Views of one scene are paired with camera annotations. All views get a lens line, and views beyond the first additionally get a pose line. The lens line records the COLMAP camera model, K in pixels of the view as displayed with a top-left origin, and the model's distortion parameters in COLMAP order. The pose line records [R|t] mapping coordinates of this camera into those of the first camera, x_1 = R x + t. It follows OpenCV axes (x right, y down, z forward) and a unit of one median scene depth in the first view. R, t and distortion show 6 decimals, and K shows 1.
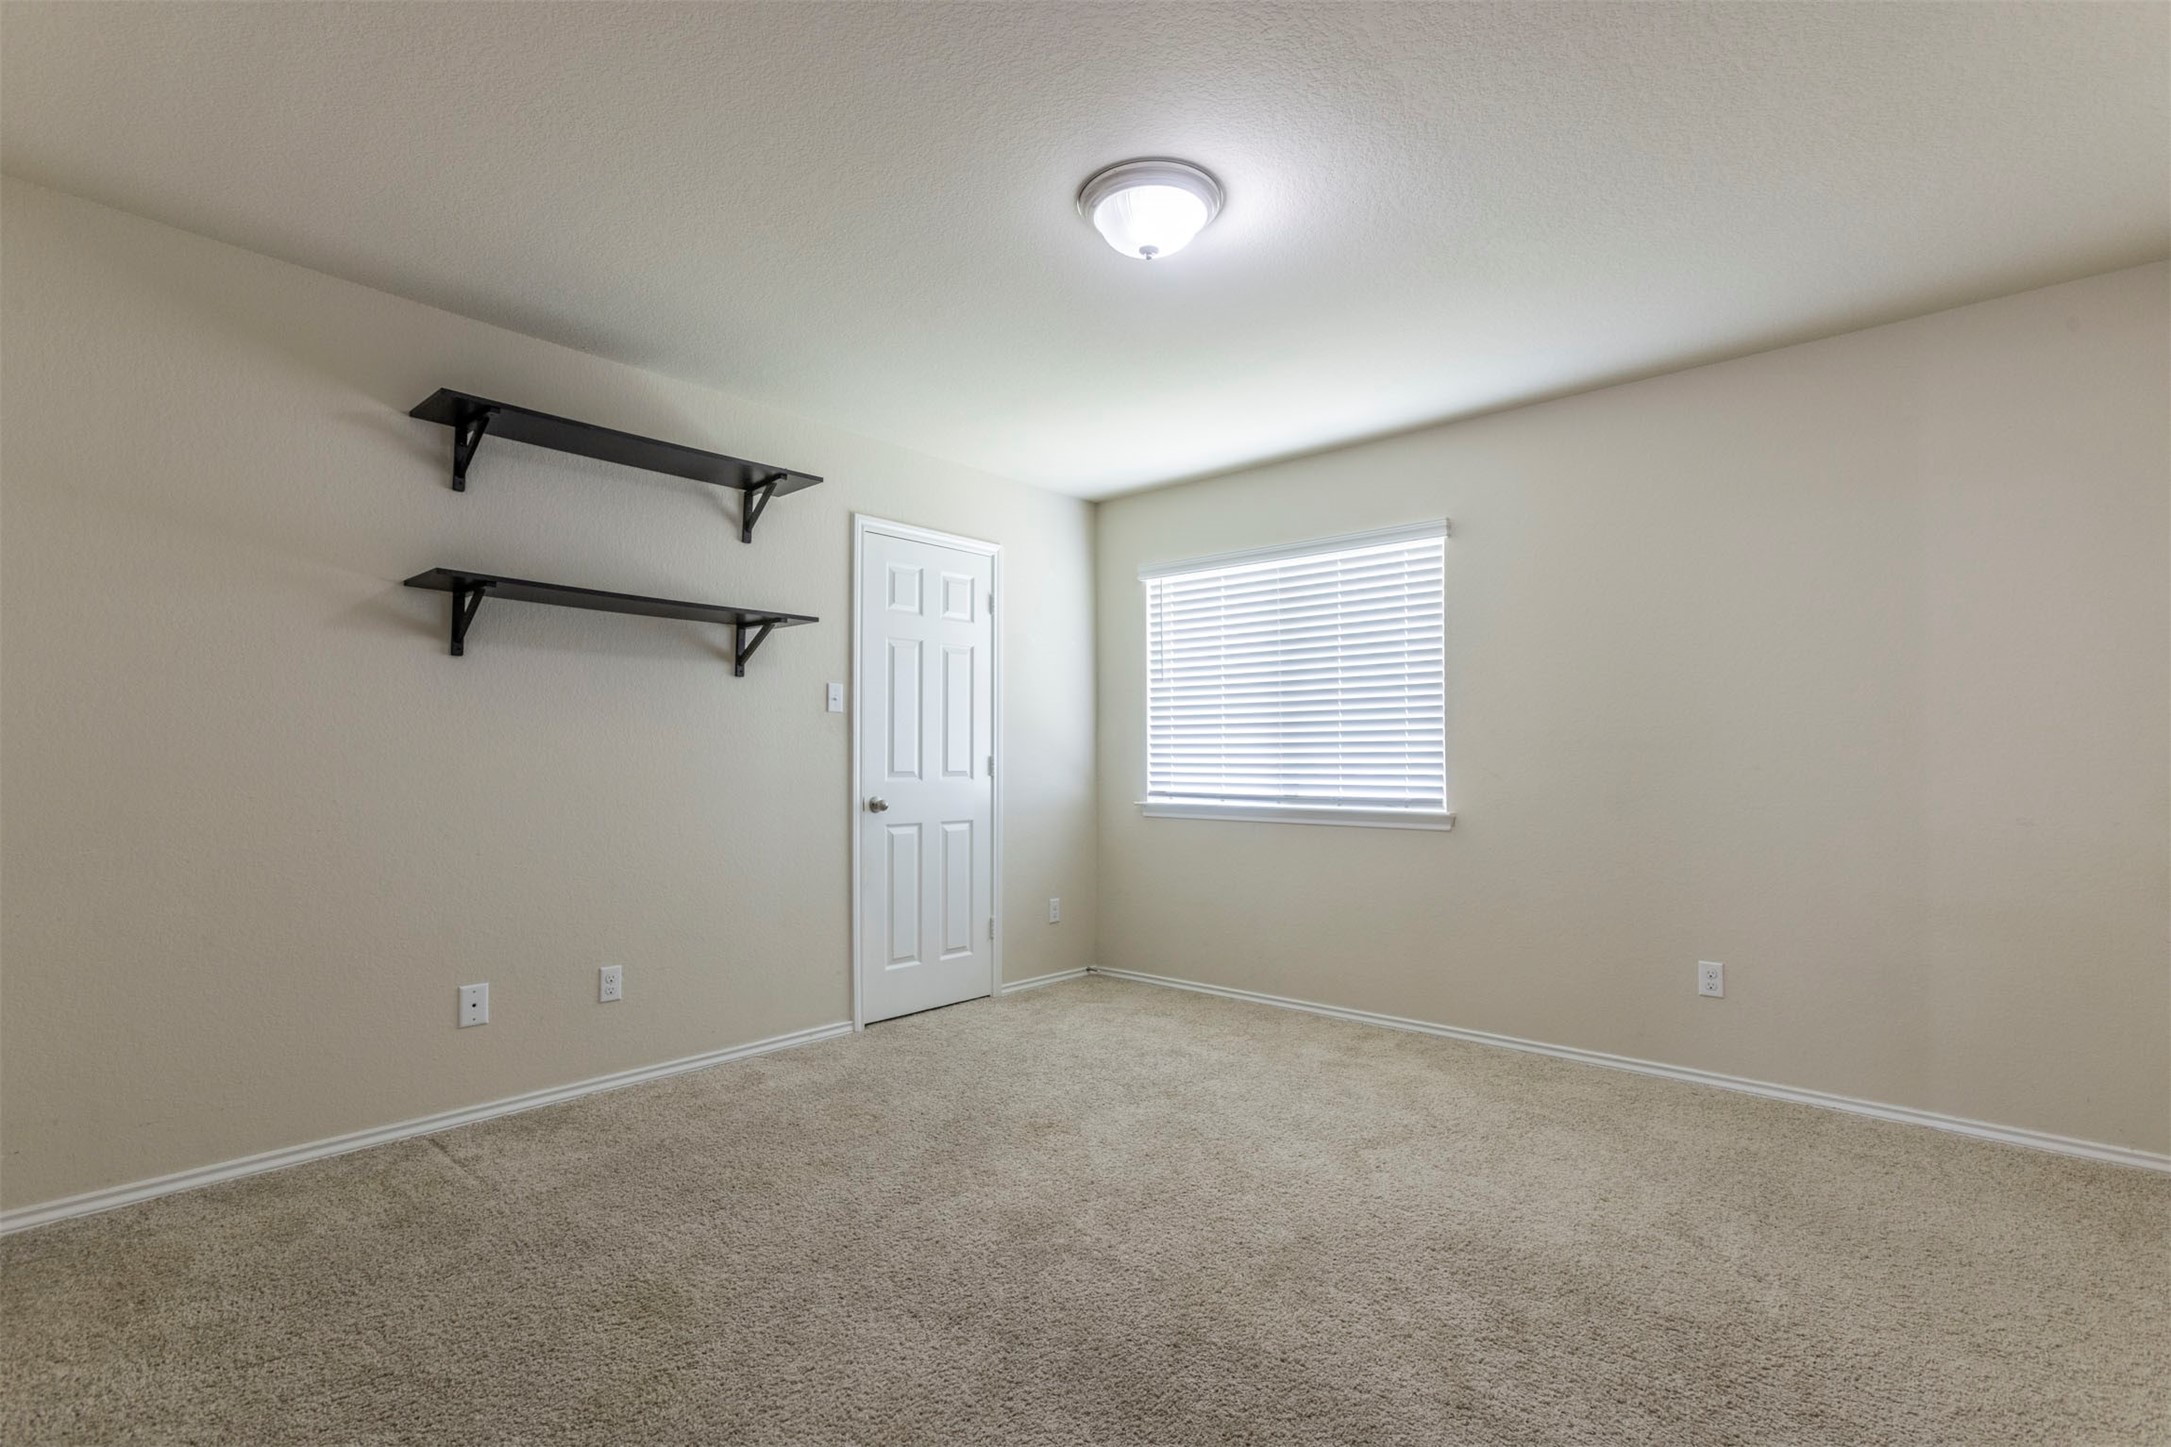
lens RADIAL K [[978.0, 0, 1010.2], [0, 978.0, 755.2], [0, 0, 1]] dist [-0.013241, 0.005719]
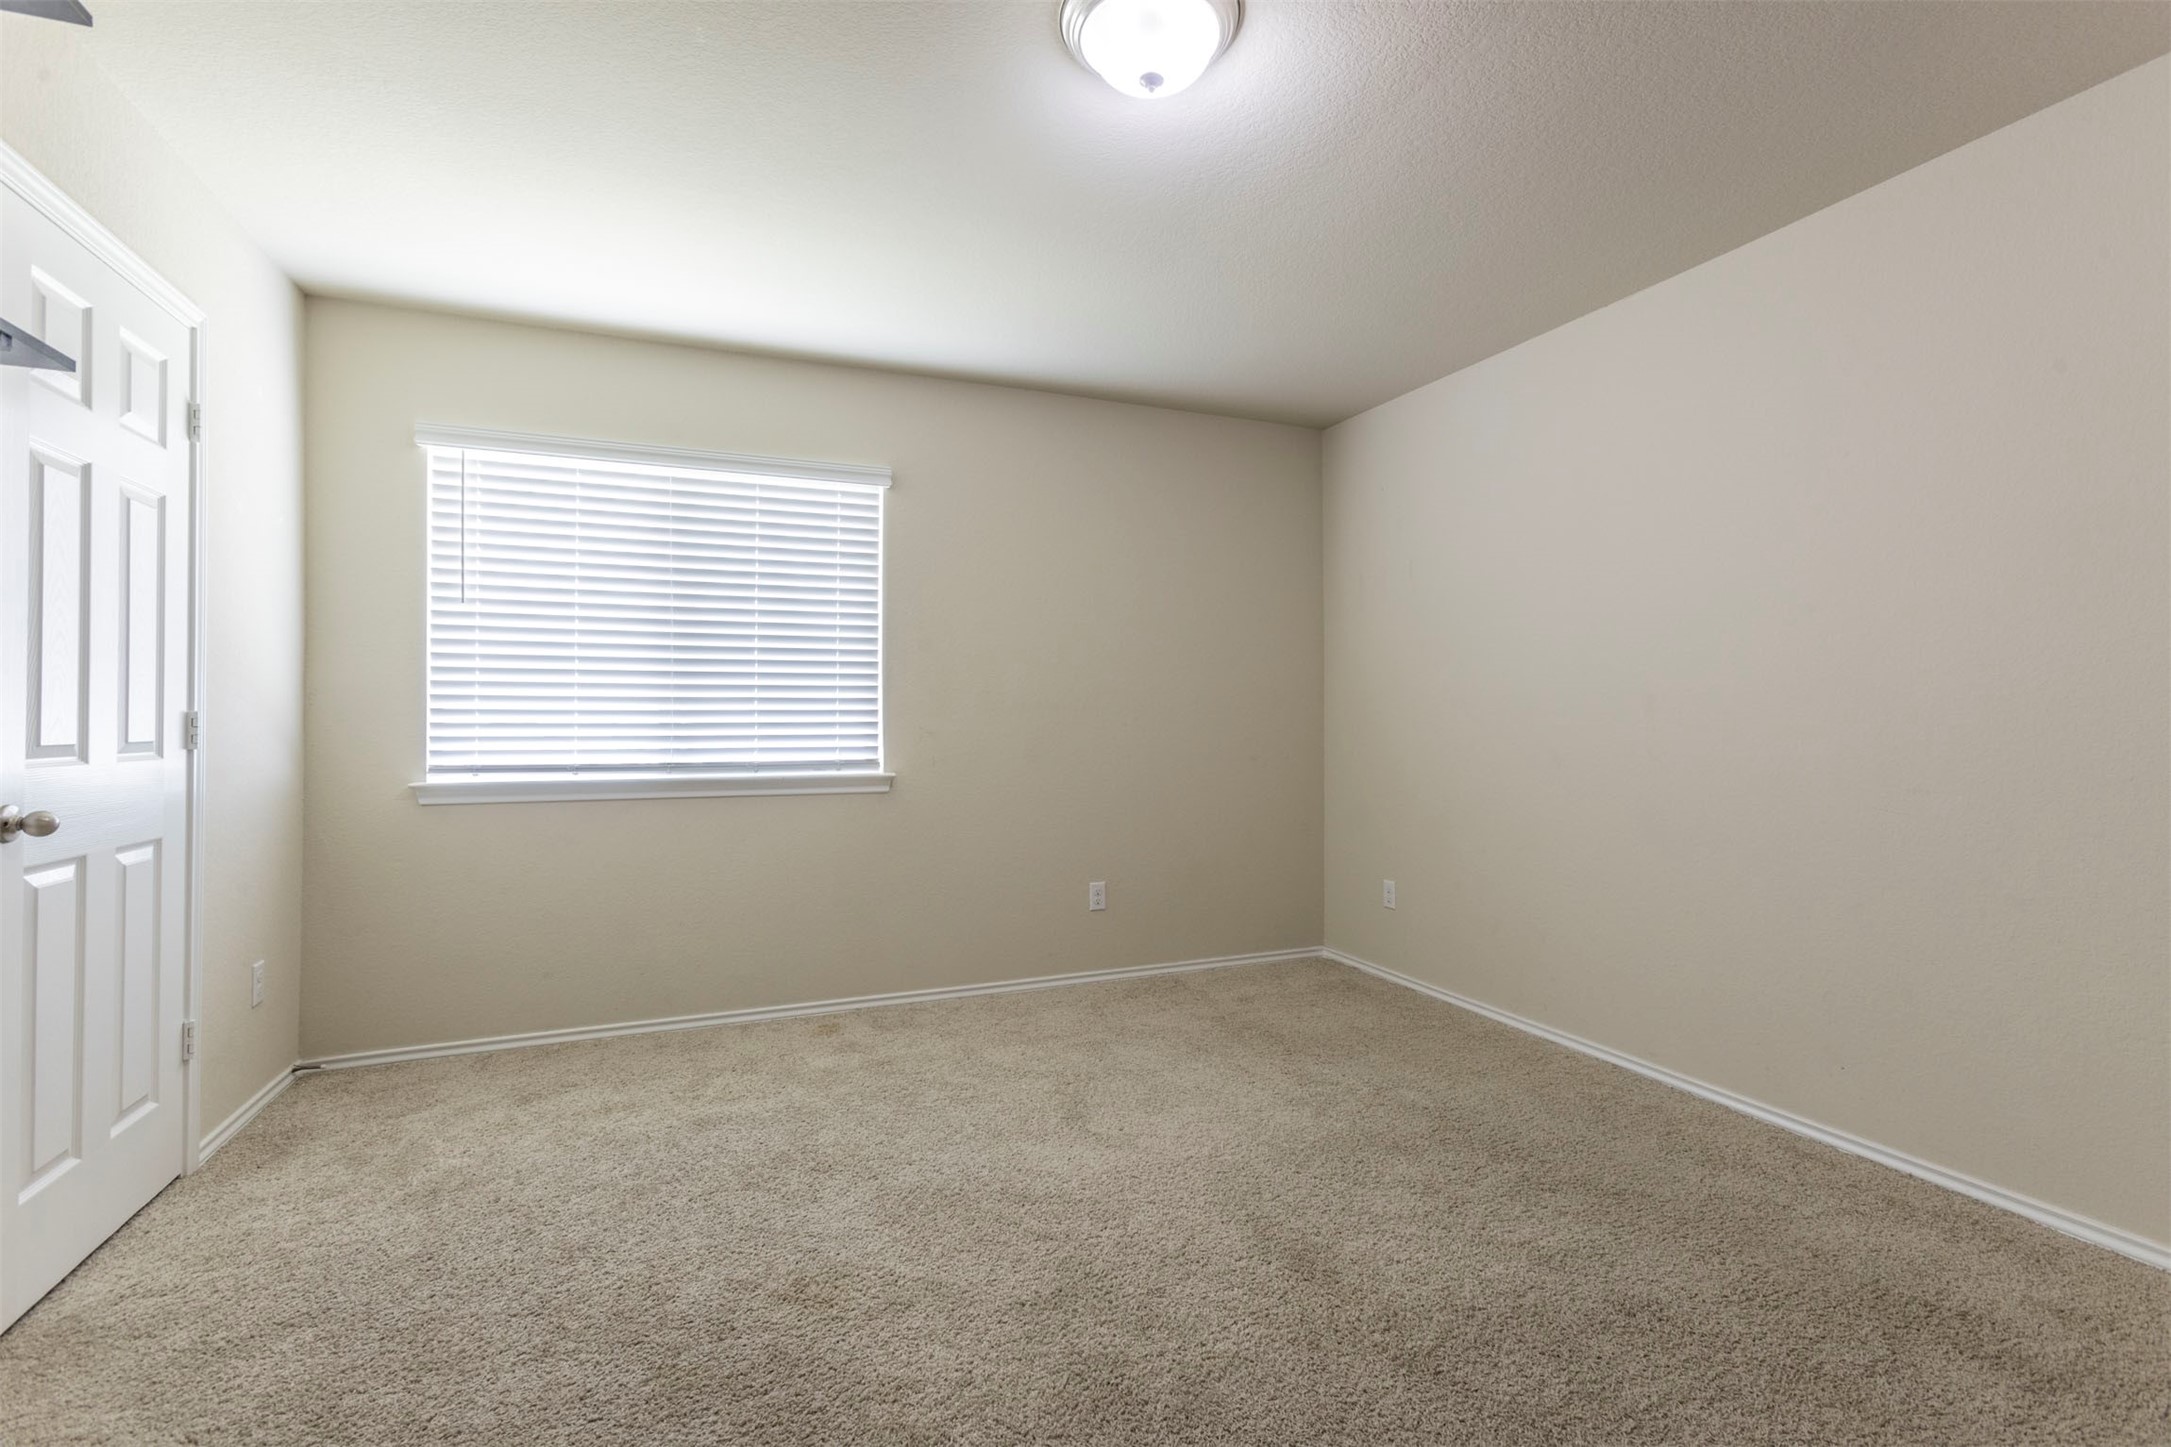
lens RADIAL K [[978.0, 0, 1095.4], [0, 978.0, 714.0], [0, 0, 1]] dist [-0.013241, 0.005719]
pose [[0.405141, 0.004018, 0.914245, -0.349202], [-0.005560, 0.999983, -0.001931, 0.000502], [-0.914237, -0.004301, 0.405156, 0.412725]]
